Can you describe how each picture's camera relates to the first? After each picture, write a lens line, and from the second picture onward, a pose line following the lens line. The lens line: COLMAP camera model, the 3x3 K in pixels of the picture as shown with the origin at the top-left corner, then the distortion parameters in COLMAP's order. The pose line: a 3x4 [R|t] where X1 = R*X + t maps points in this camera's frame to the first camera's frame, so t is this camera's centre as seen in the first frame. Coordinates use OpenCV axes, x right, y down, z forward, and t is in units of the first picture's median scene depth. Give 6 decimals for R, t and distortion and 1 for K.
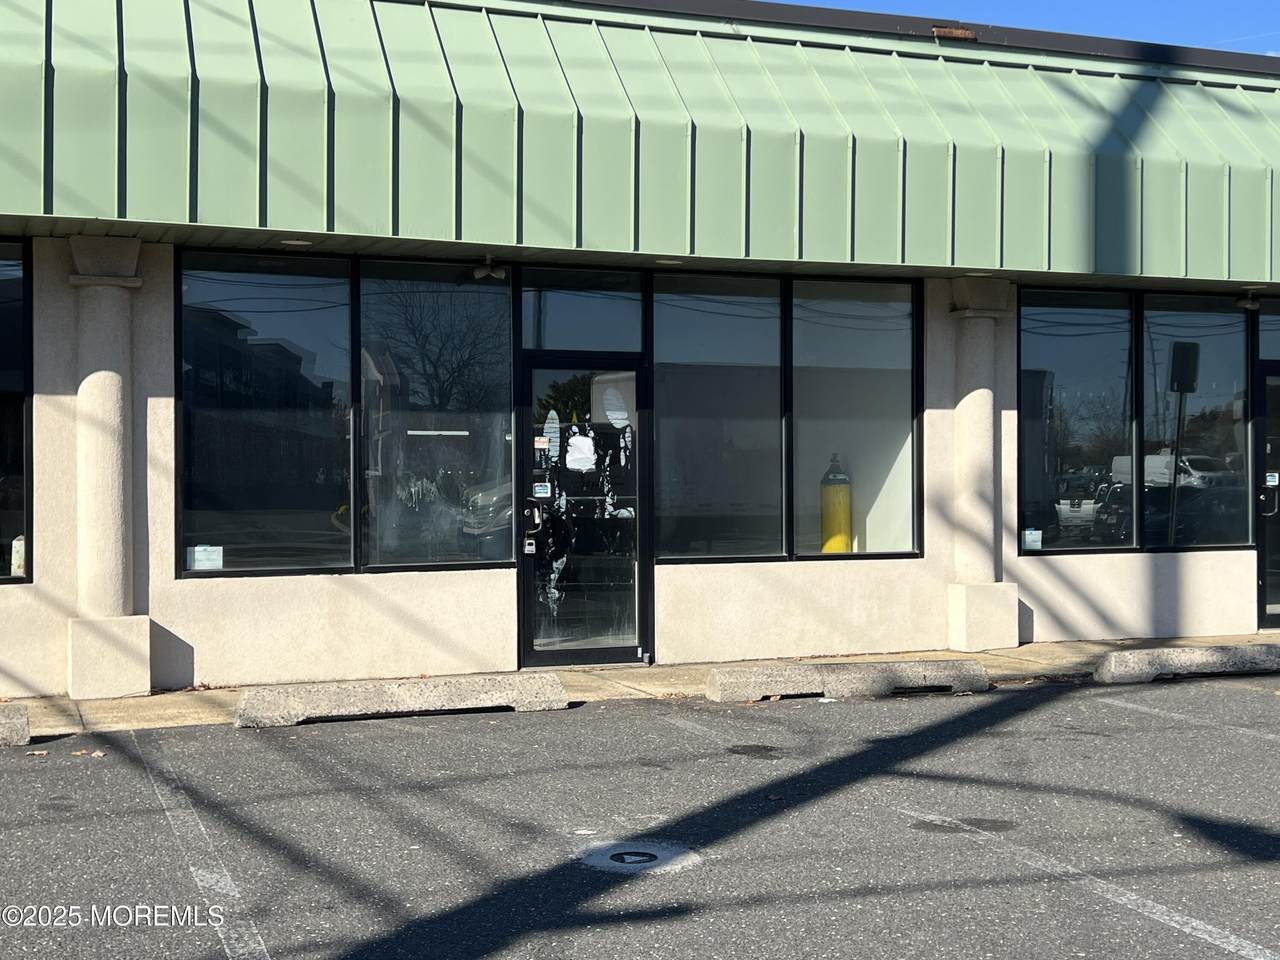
lens RADIAL K [[1773.8, 0, 604.7], [0, 1773.8, 479.4], [0, 0, 1]] dist [0.098581, 0.000000]
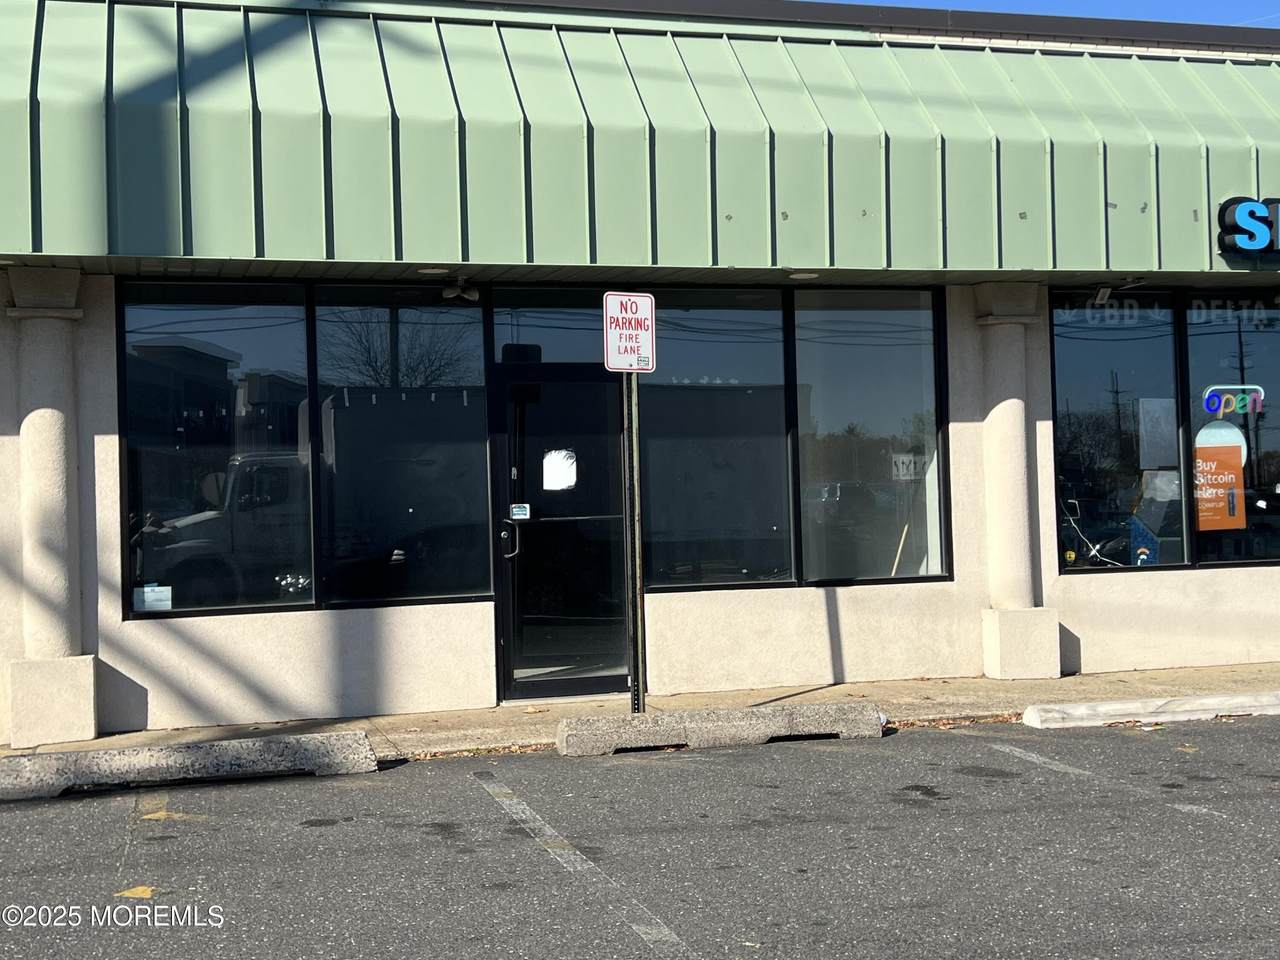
lens RADIAL K [[1773.8, 0, 645.6], [0, 1773.8, 480.2], [0, 0, 1]] dist [0.098581, 0.000000]
pose [[0.994125, -0.027035, -0.104807, 0.178876], [0.025780, 0.999579, -0.013316, -0.000807], [0.105123, 0.010536, 0.994403, 0.078737]]
